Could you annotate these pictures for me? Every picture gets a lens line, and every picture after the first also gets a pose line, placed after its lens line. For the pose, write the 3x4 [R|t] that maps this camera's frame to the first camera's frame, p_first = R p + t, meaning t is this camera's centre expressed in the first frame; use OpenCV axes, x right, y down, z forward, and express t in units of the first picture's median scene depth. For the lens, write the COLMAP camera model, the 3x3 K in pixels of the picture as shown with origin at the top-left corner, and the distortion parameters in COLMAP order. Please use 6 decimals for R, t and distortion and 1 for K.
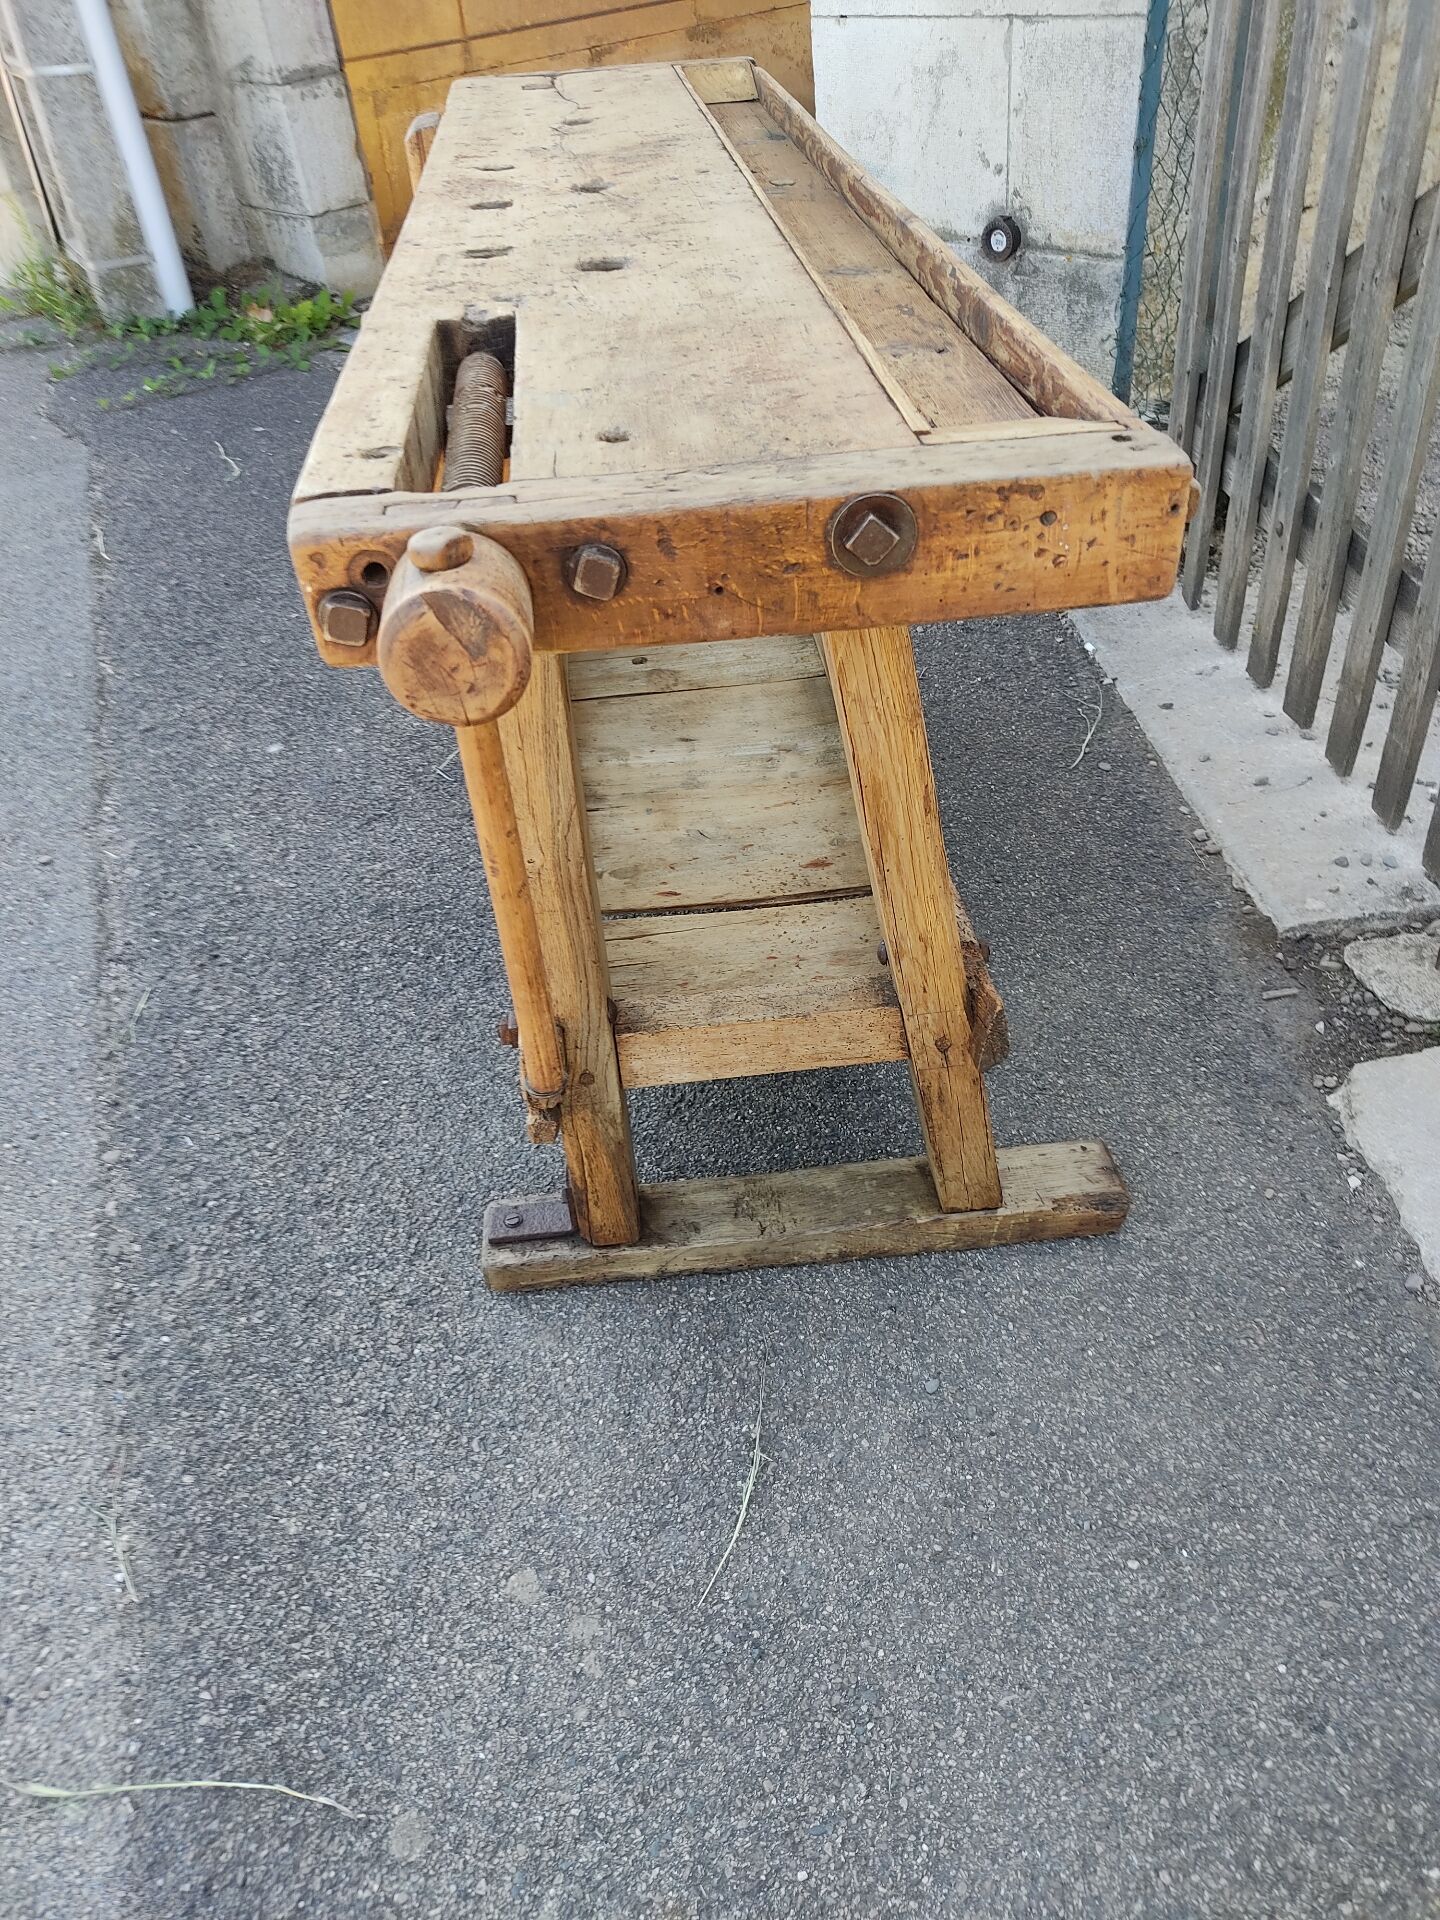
lens RADIAL K [[1455.7, 0, 705.3], [0, 1455.7, 966.2], [0, 0, 1]] dist [0.069958, -0.095093]
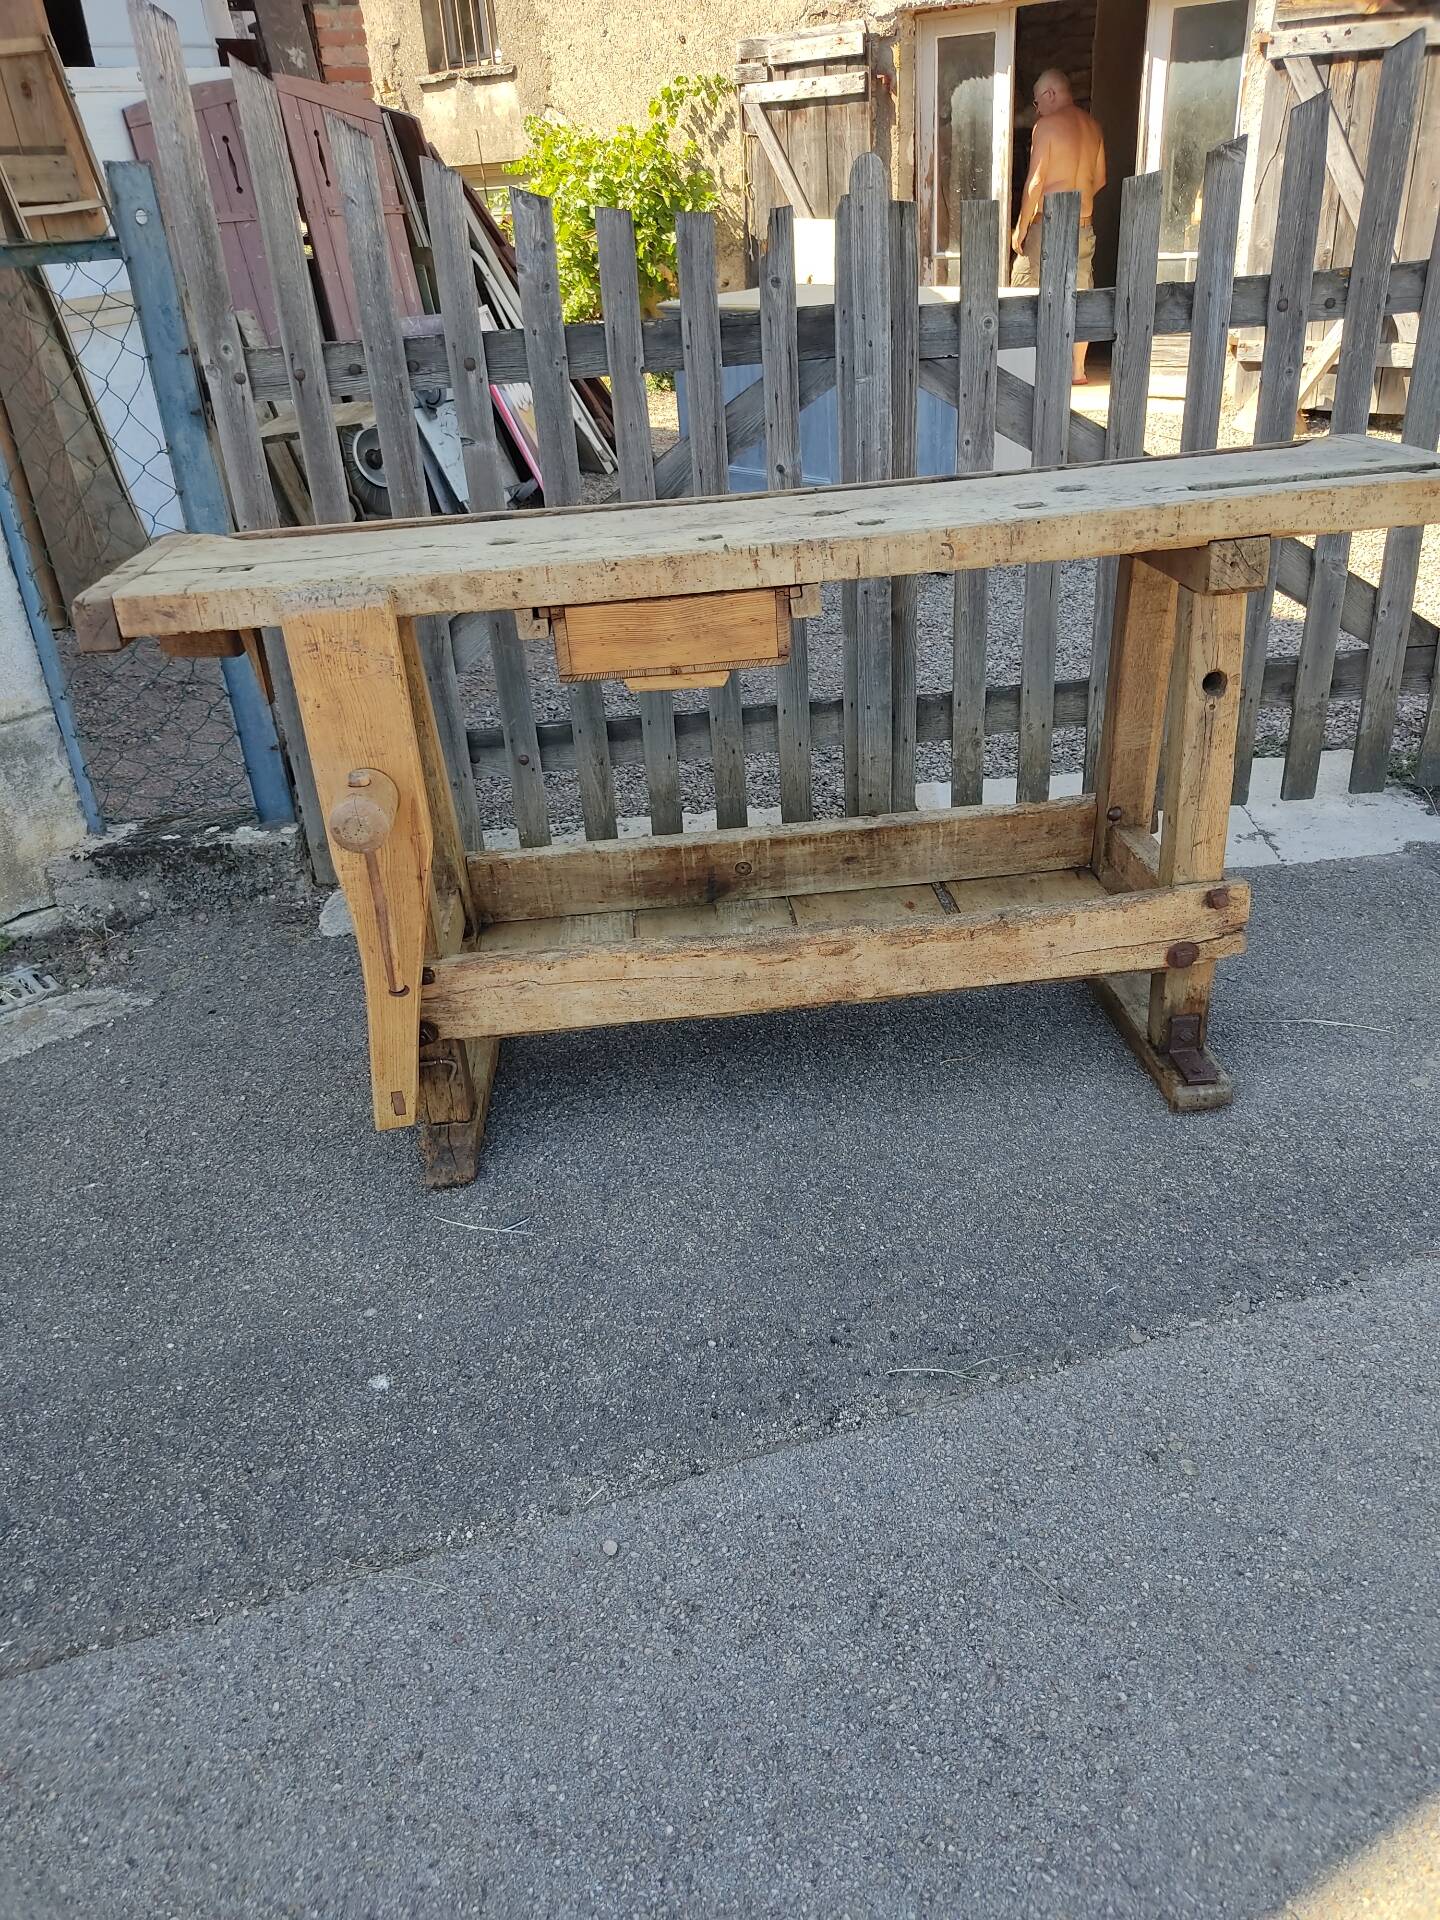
lens RADIAL K [[1455.7, 0, 725.7], [0, 1455.7, 961.7], [0, 0, 1]] dist [0.069958, -0.095093]
pose [[0.019650, -0.402058, 0.915403, -1.469644], [0.656351, 0.695851, 0.291539, -0.661743], [-0.754200, 0.595097, 0.277564, 0.855173]]
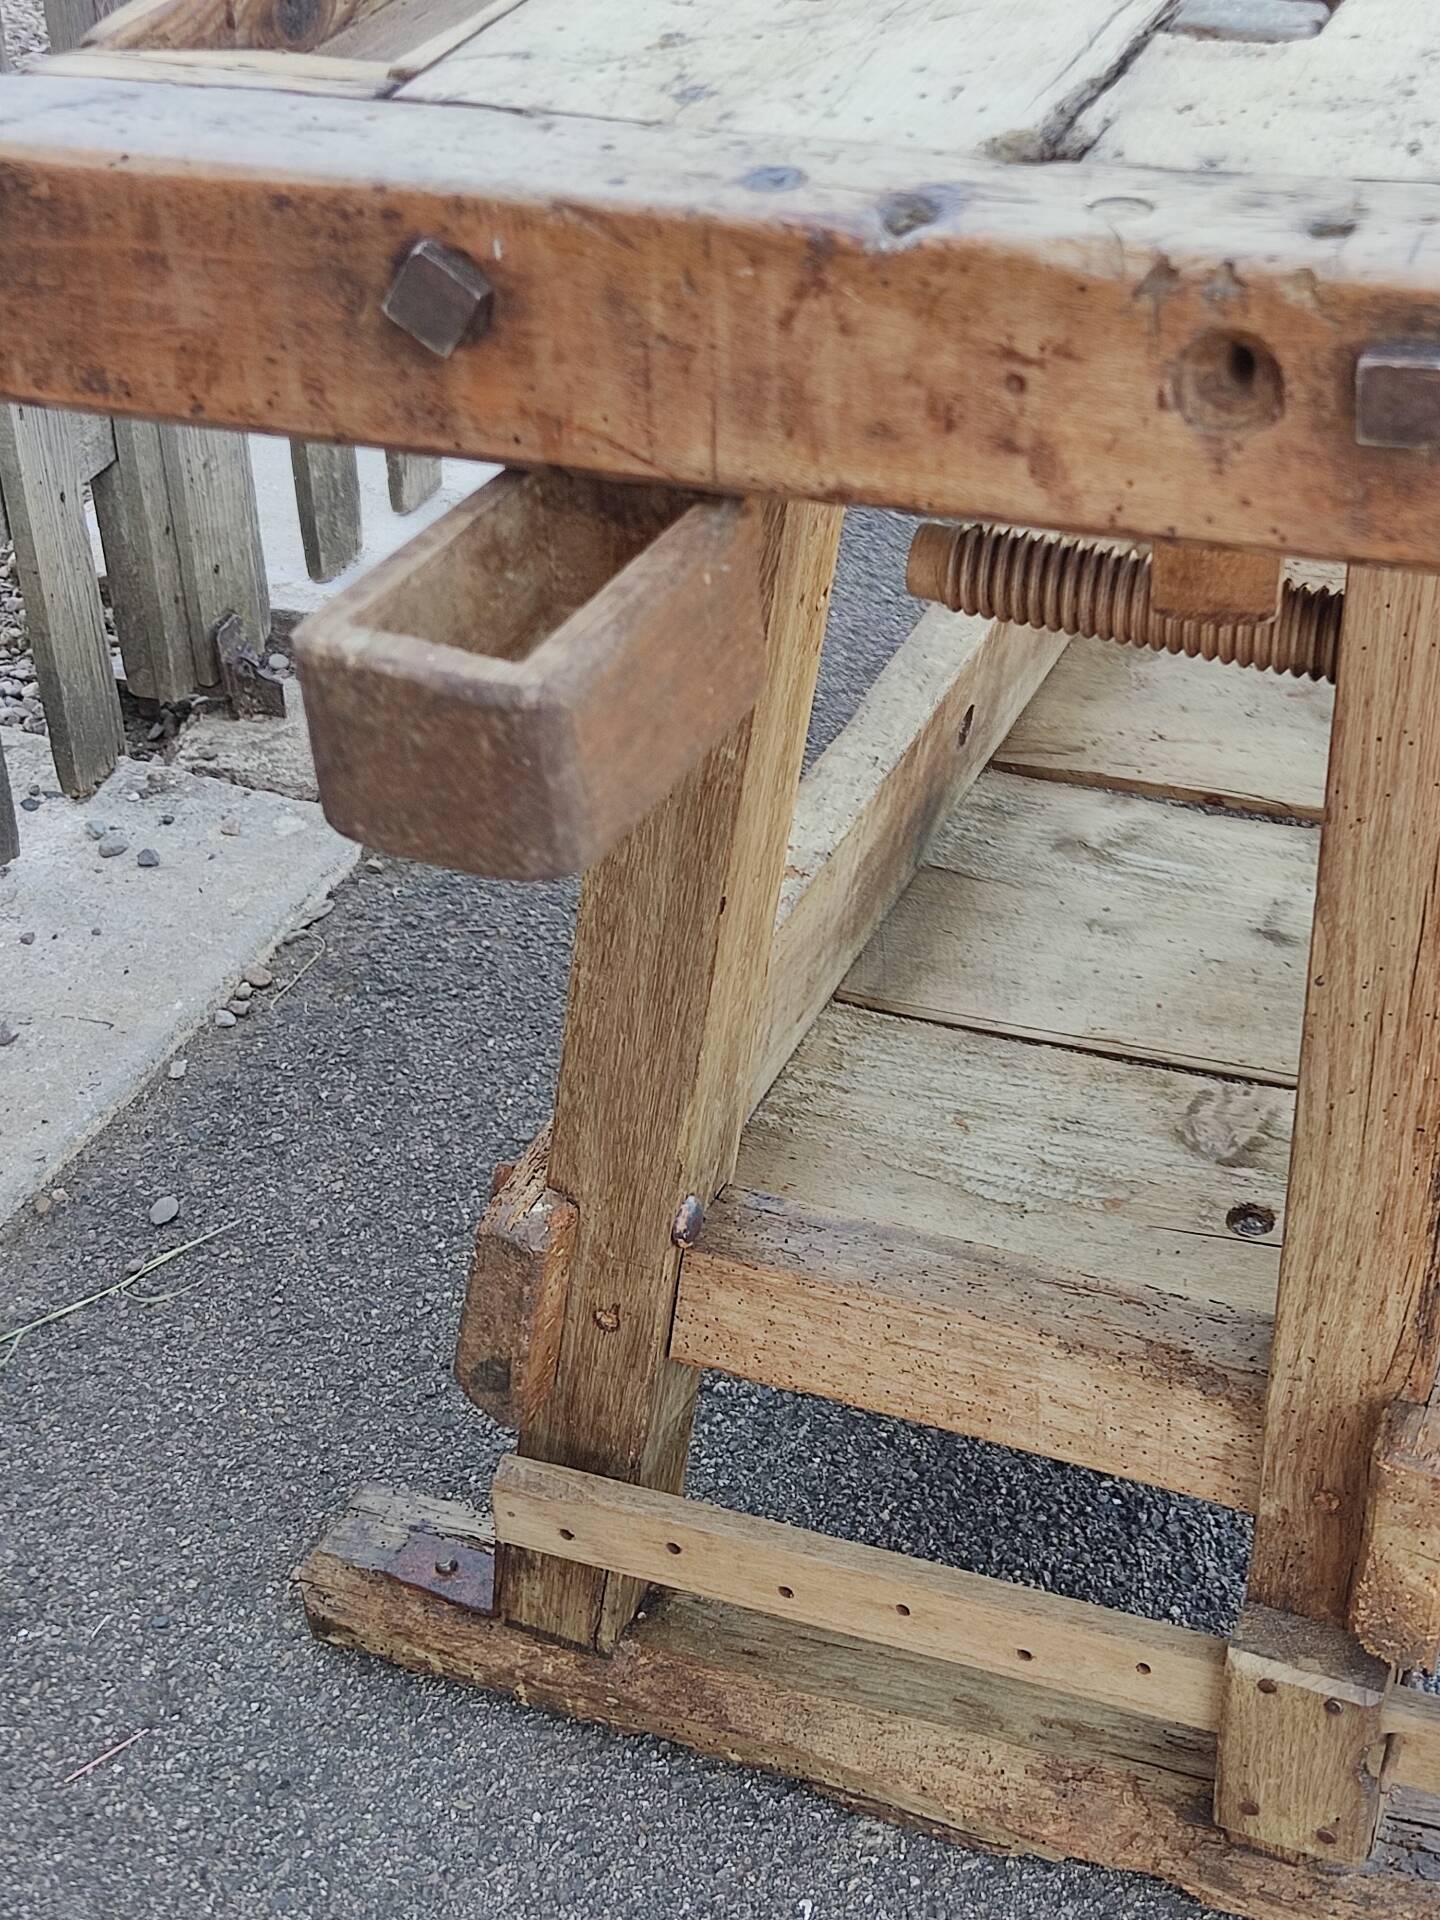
lens RADIAL K [[2991.2, 0, 688.2], [0, 2991.2, 936.7], [0, 0, 1]] dist [0.074770, 0.000000]
pose [[-0.876700, -0.173091, 0.448816, -0.326856], [0.364583, 0.369570, 0.854691, -1.243811], [-0.313809, 0.912939, -0.260896, 1.659731]]
